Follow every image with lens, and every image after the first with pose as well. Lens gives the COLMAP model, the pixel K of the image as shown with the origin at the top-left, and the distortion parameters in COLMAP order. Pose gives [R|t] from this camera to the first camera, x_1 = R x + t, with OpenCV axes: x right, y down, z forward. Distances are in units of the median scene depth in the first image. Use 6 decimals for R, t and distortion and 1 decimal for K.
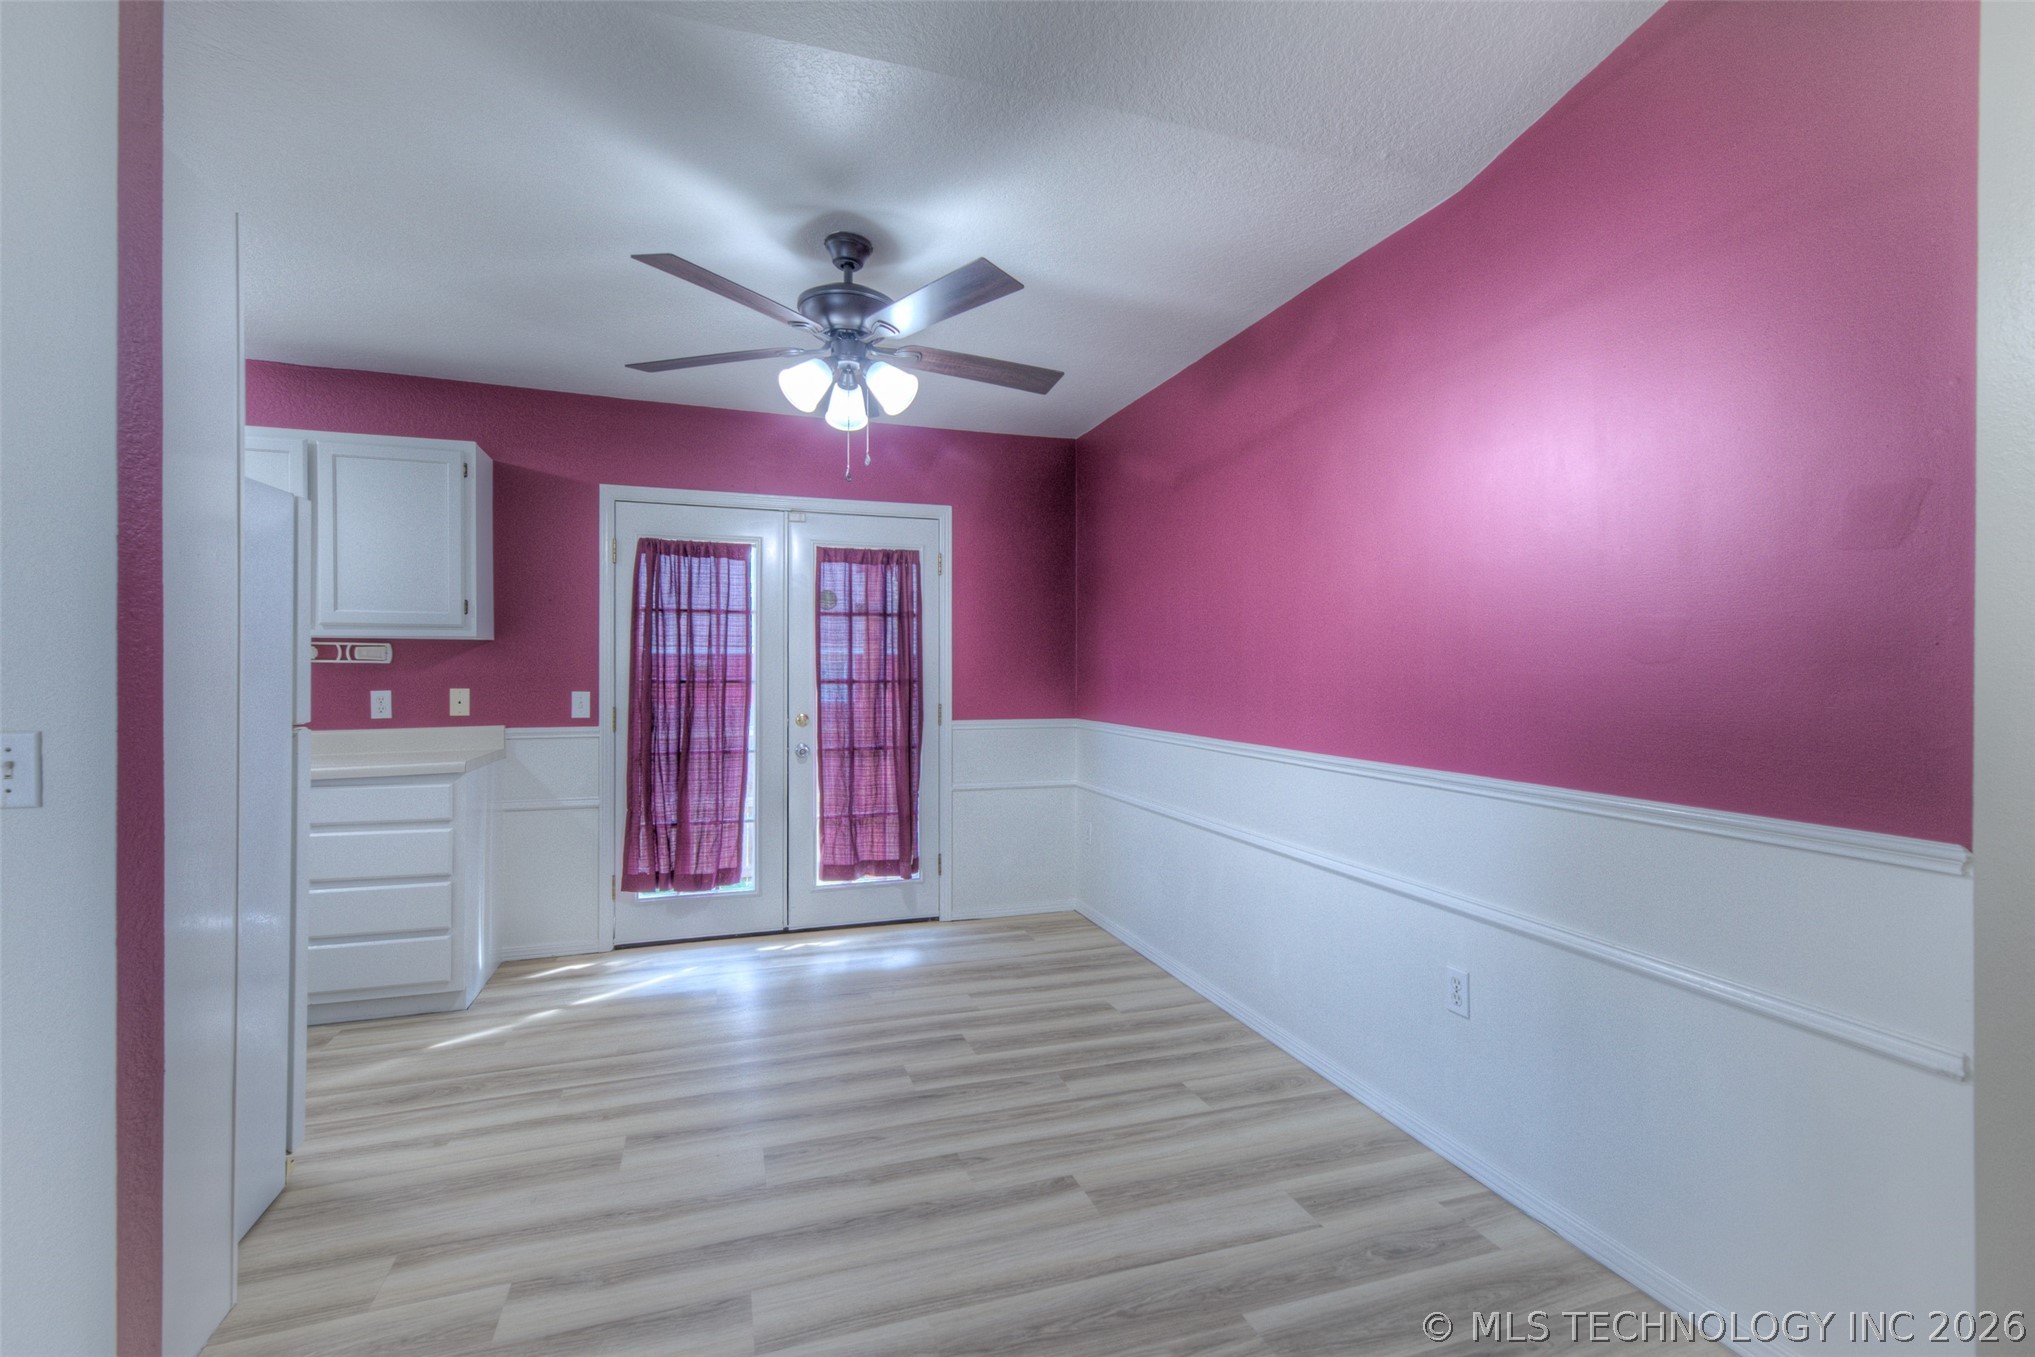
lens RADIAL K [[900.9, 0, 1015.9], [0, 900.9, 671.9], [0, 0, 1]] dist [0.002122, 0.000119]
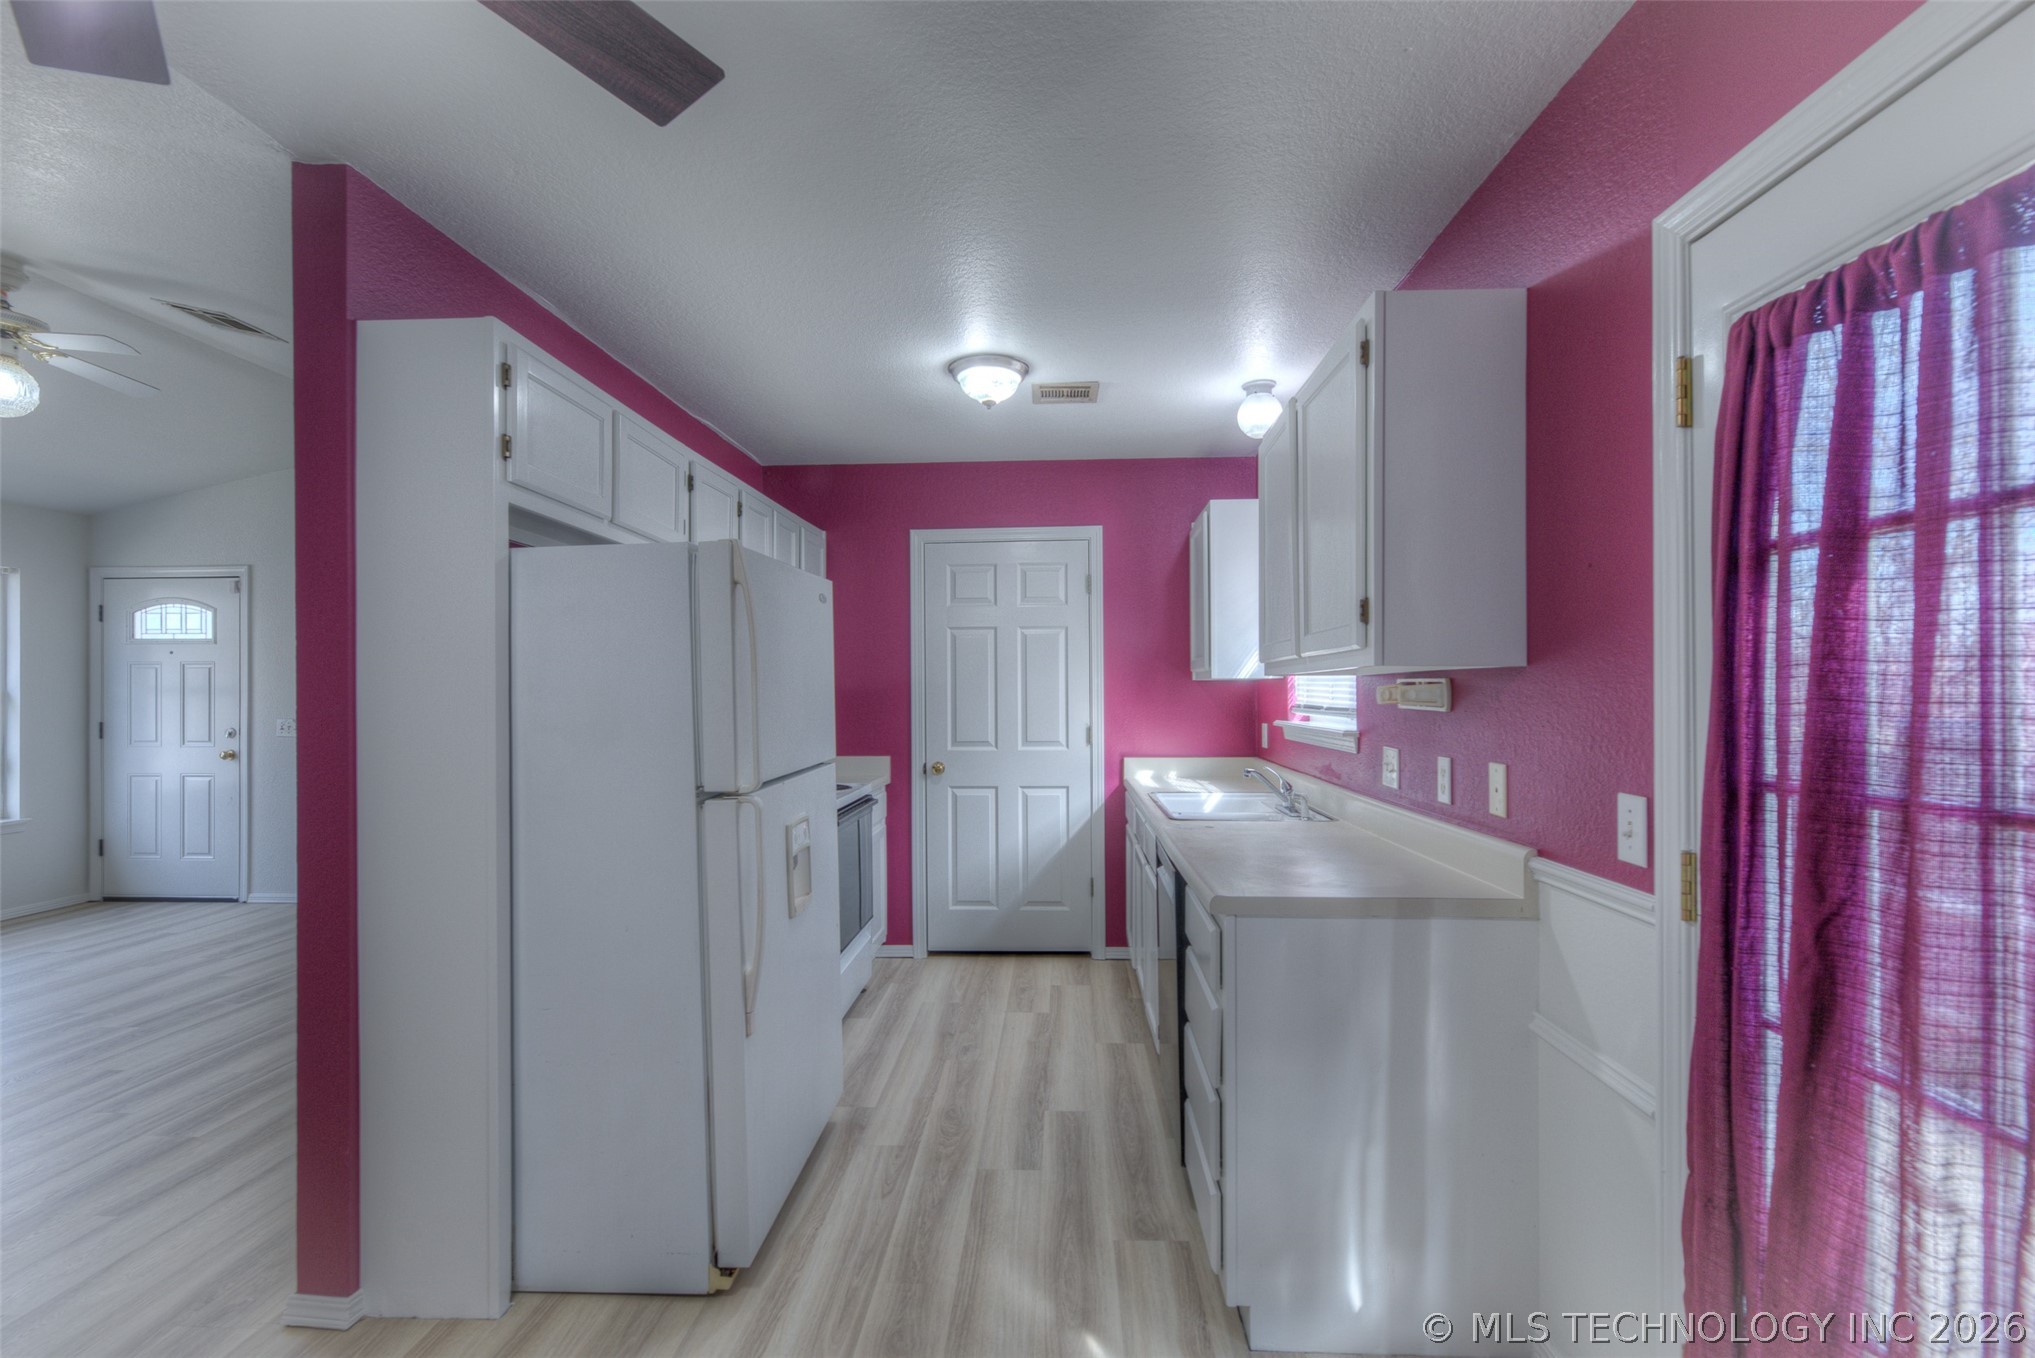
lens RADIAL K [[930.6, 0, 1011.7], [0, 930.6, 695.9], [0, 0, 1]] dist [0.000786, 0.000002]
pose [[-0.364414, 0.004518, -0.931226, -0.031175], [0.001560, 0.999990, 0.004241, -0.027497], [0.931236, 0.000093, -0.364417, 1.157836]]
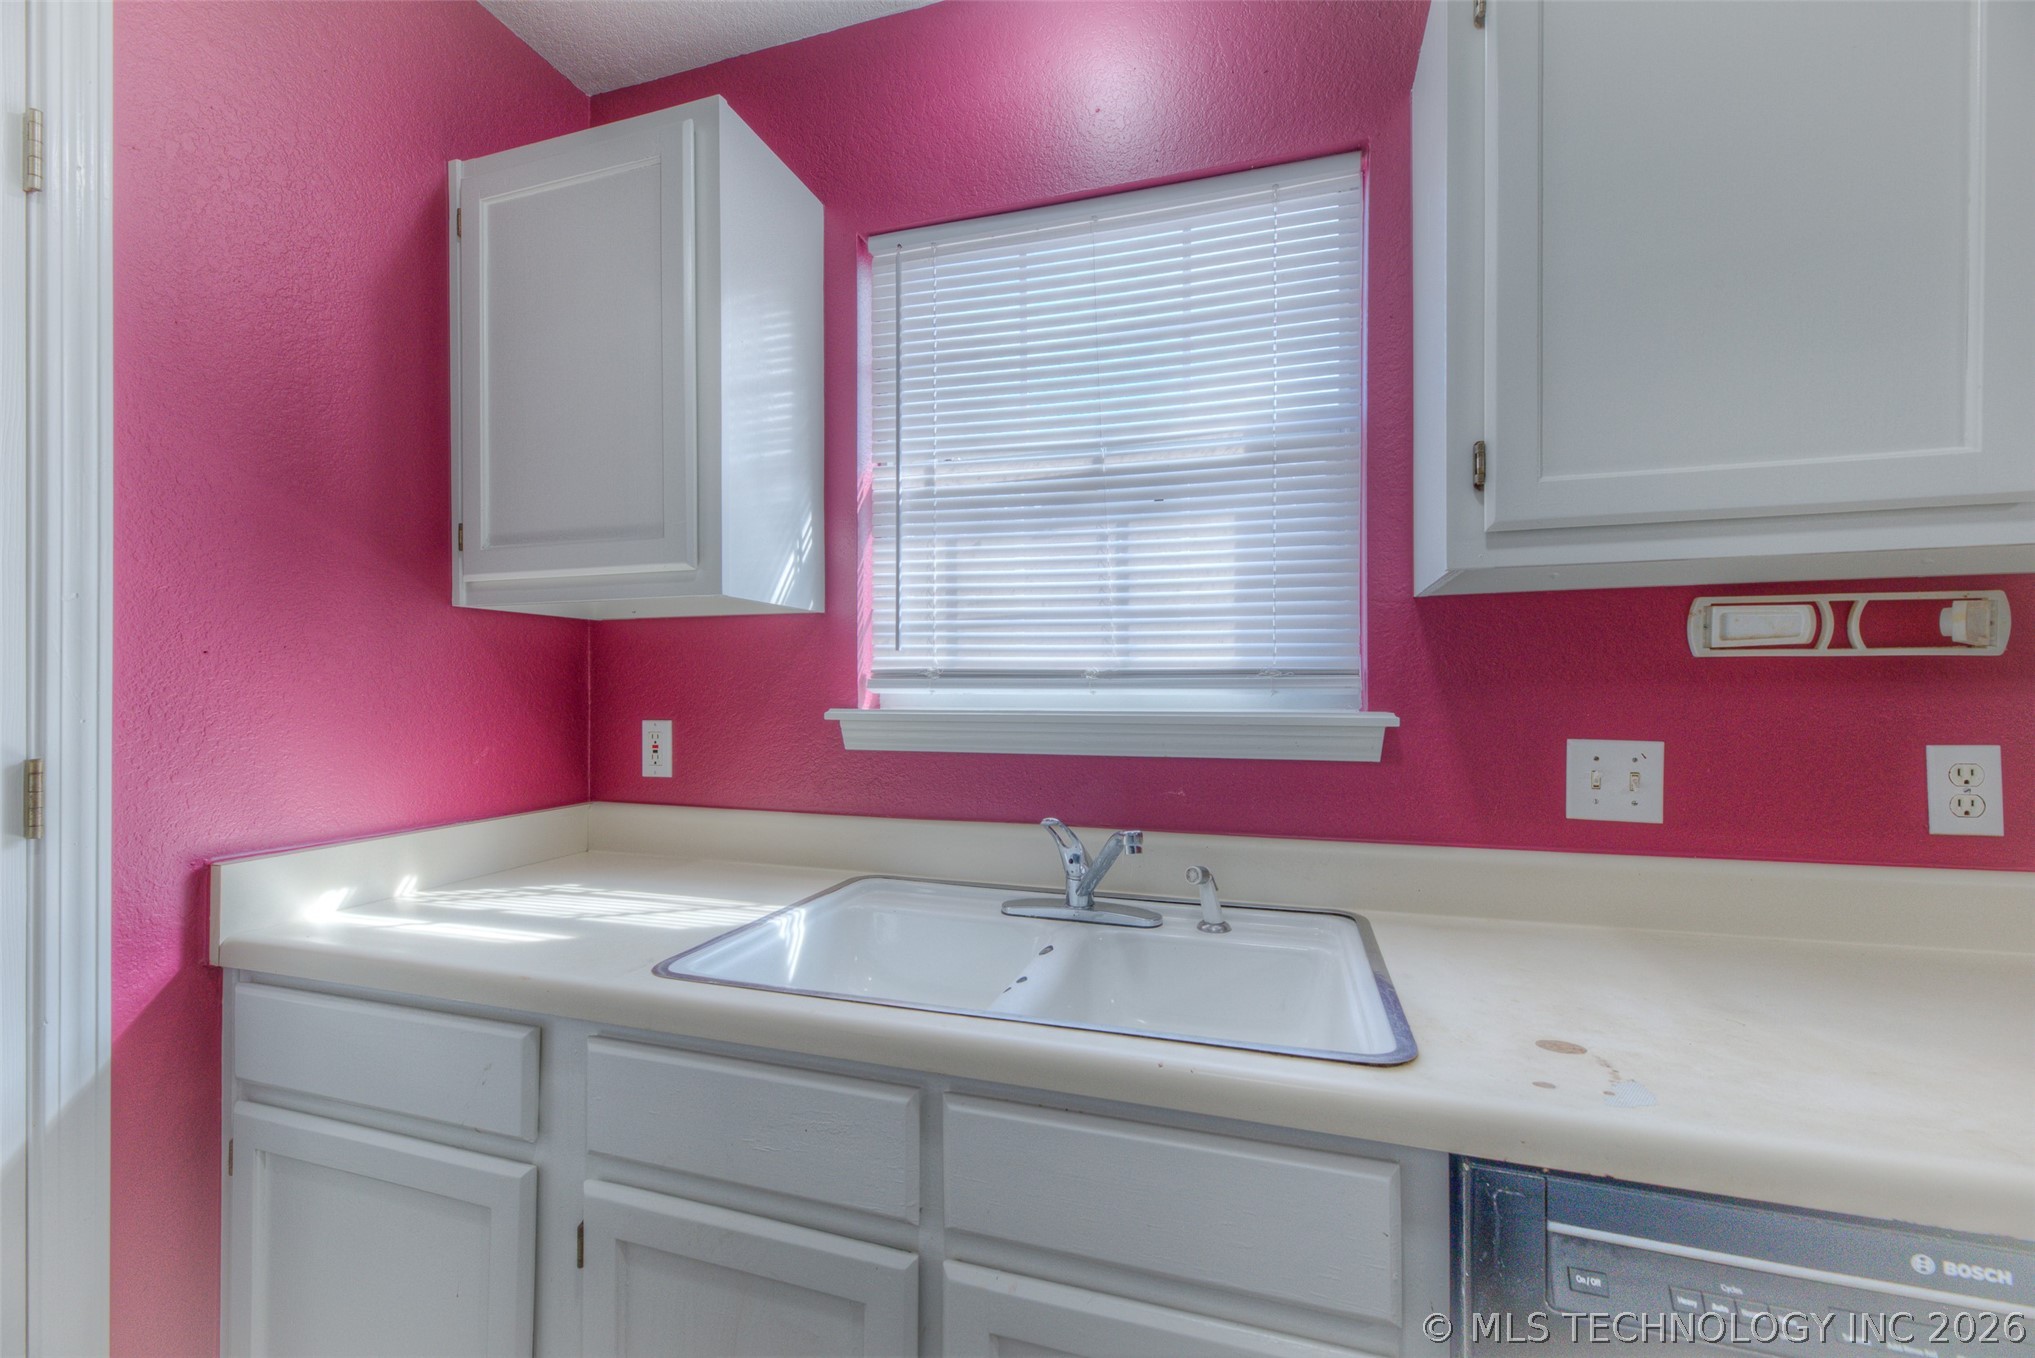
lens RADIAL K [[824.7, 0, 1009.0], [0, 824.7, 687.2], [0, 0, 1]] dist [0.000664, 0.000004]
pose [[0.807367, -0.003588, -0.590039, -0.977200], [0.001255, 0.999990, -0.004364, 0.002242], [0.590048, 0.002782, 0.807363, 0.699140]]
